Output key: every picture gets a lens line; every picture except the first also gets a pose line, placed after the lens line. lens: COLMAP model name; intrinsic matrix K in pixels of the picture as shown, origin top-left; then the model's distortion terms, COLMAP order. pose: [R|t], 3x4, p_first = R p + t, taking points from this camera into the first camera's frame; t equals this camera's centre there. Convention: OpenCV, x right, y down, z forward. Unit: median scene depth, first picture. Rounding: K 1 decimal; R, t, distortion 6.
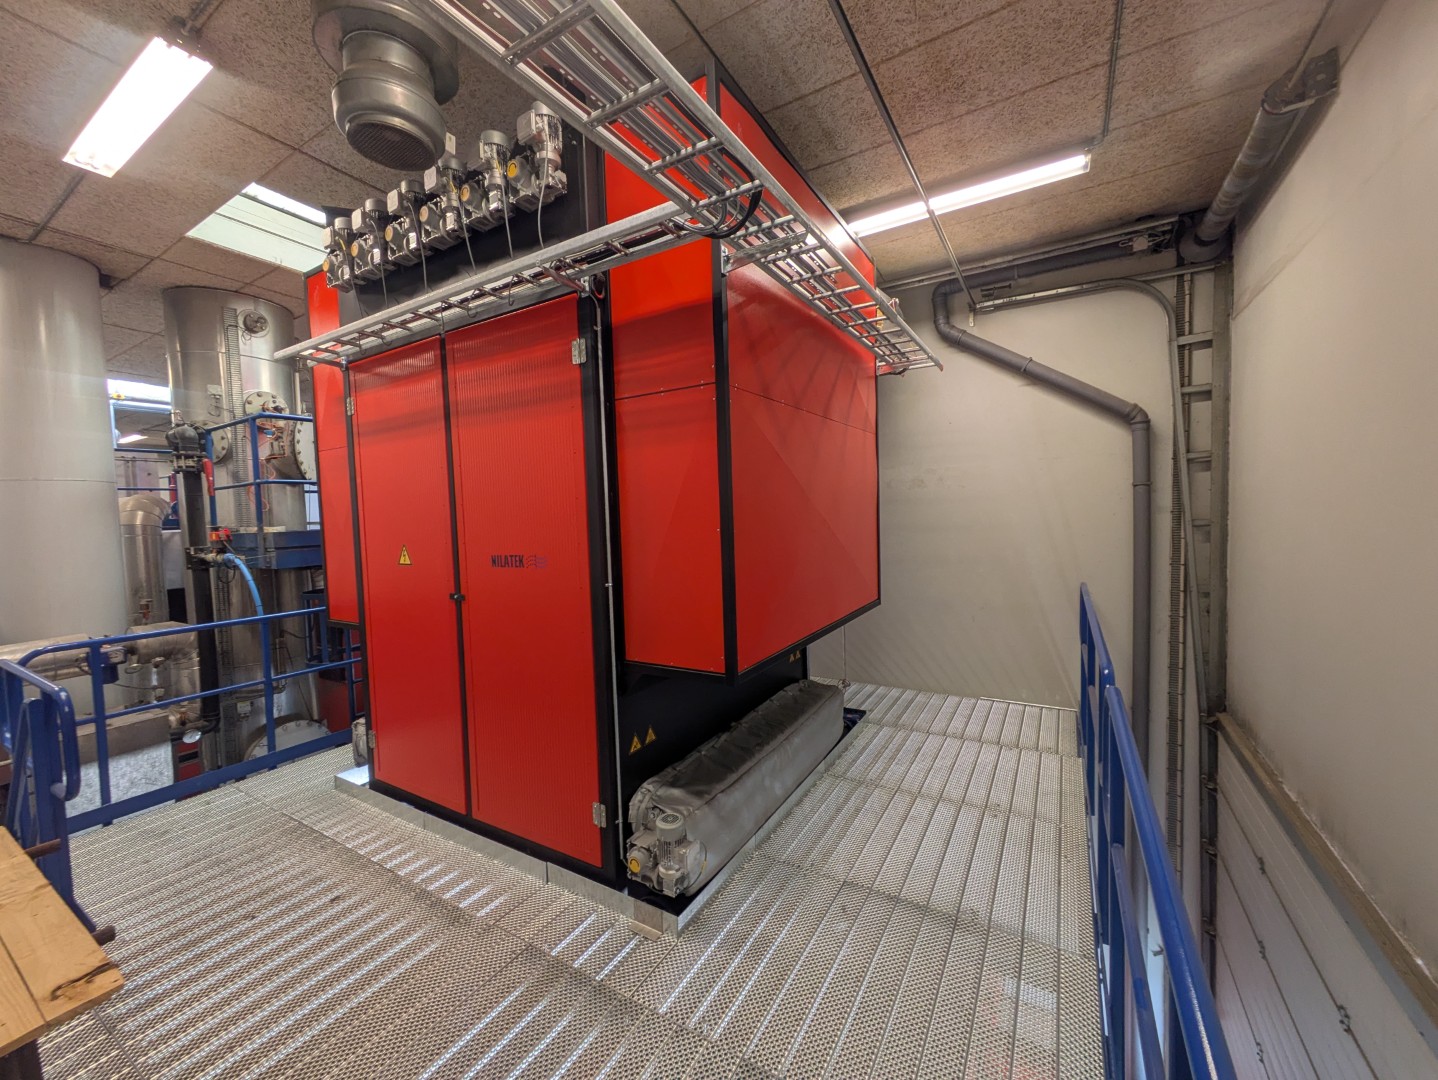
lens RADIAL K [[570.3, 0, 719.0], [0, 570.3, 540.0], [0, 0, 1]] dist [-0.002996, 0.004561]
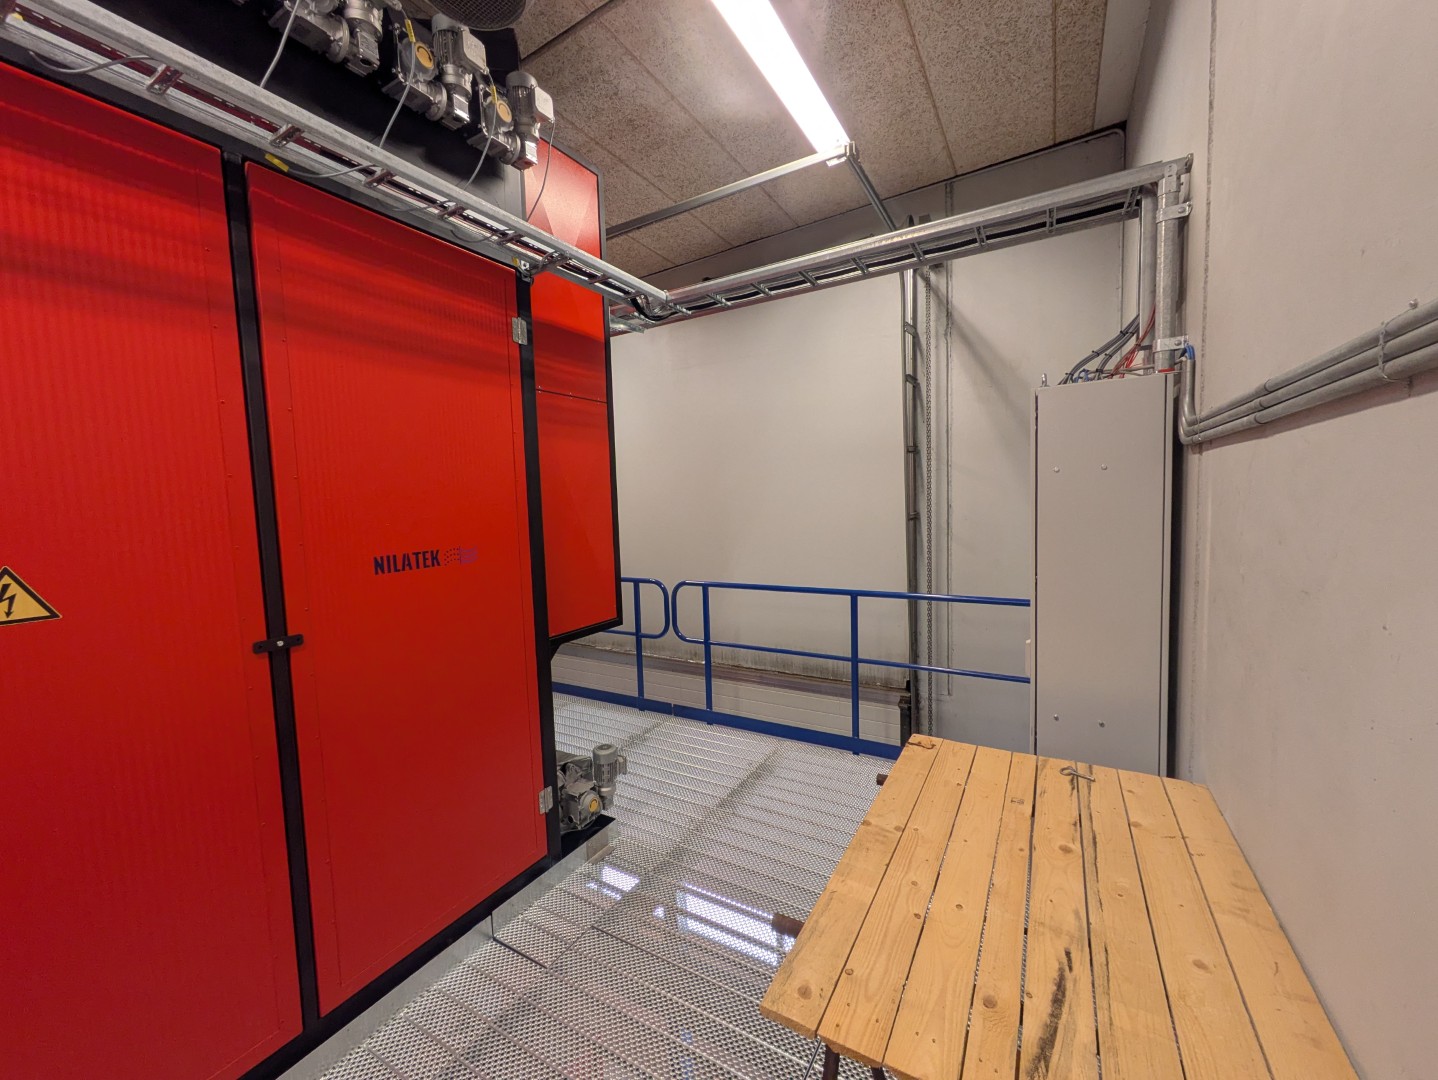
lens RADIAL K [[570.3, 0, 719.0], [0, 570.3, 540.0], [0, 0, 1]] dist [-0.002996, 0.004561]
pose [[-0.010935, -0.039090, 0.999176, -0.932590], [0.079924, 0.996004, 0.039840, 0.010826], [-0.996741, 0.080294, -0.007767, 0.523132]]
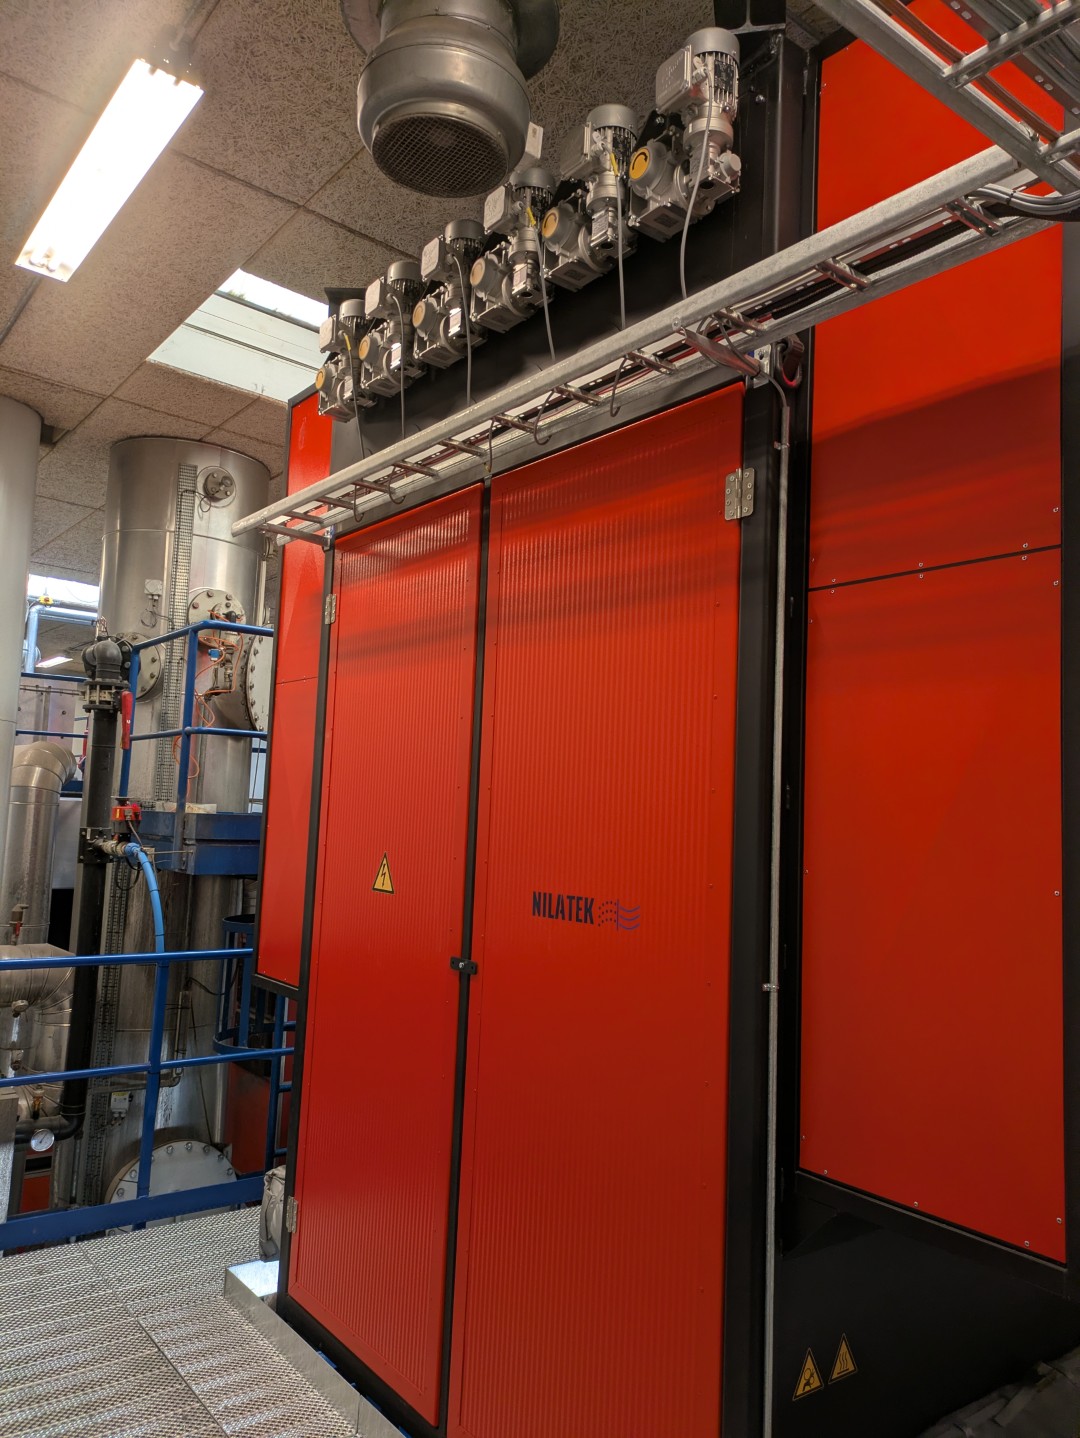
lens RADIAL K [[1070.7, 0, 540.0], [0, 1070.7, 719.0], [0, 0, 1]] dist [0.055502, -0.001886]
pose [[0.931174, 0.039643, -0.362413, -0.045922], [-0.089704, 0.988423, -0.122363, -0.007824], [0.353367, 0.146451, 0.923950, 0.081918]]
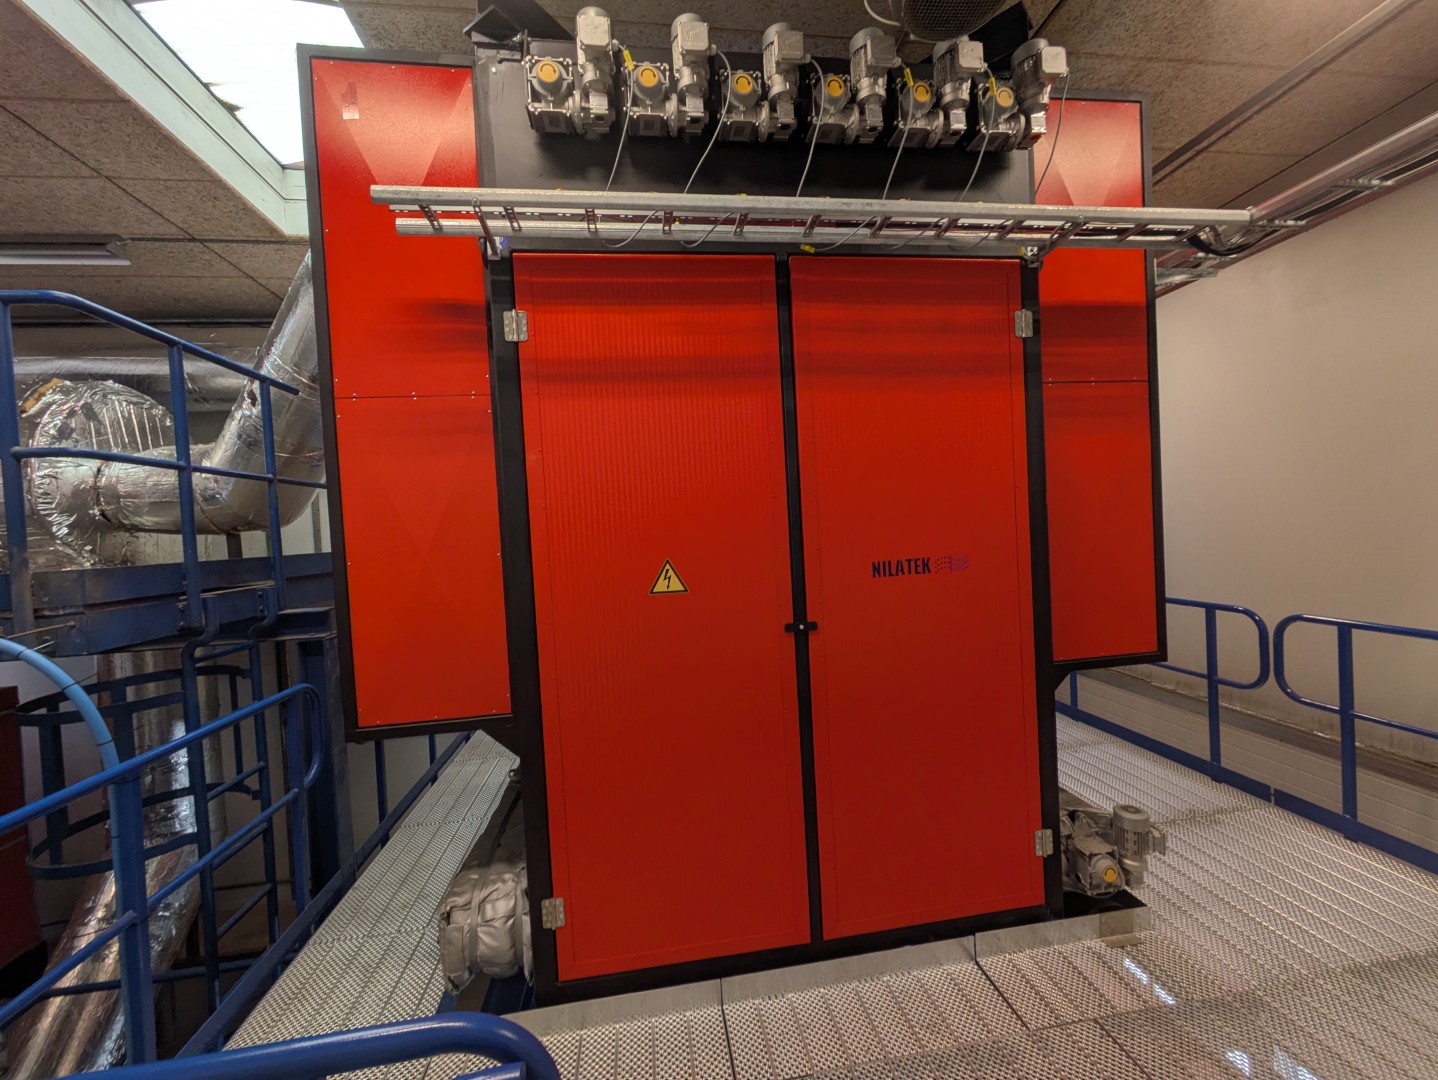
lens RADIAL K [[570.3, 0, 719.0], [0, 570.3, 540.0], [0, 0, 1]] dist [-0.002996, 0.004561]
pose [[0.772540, -0.023911, 0.634516, -0.901995], [0.058696, 0.997701, -0.033868, 0.009980], [-0.632248, 0.063408, 0.772167, 0.472561]]
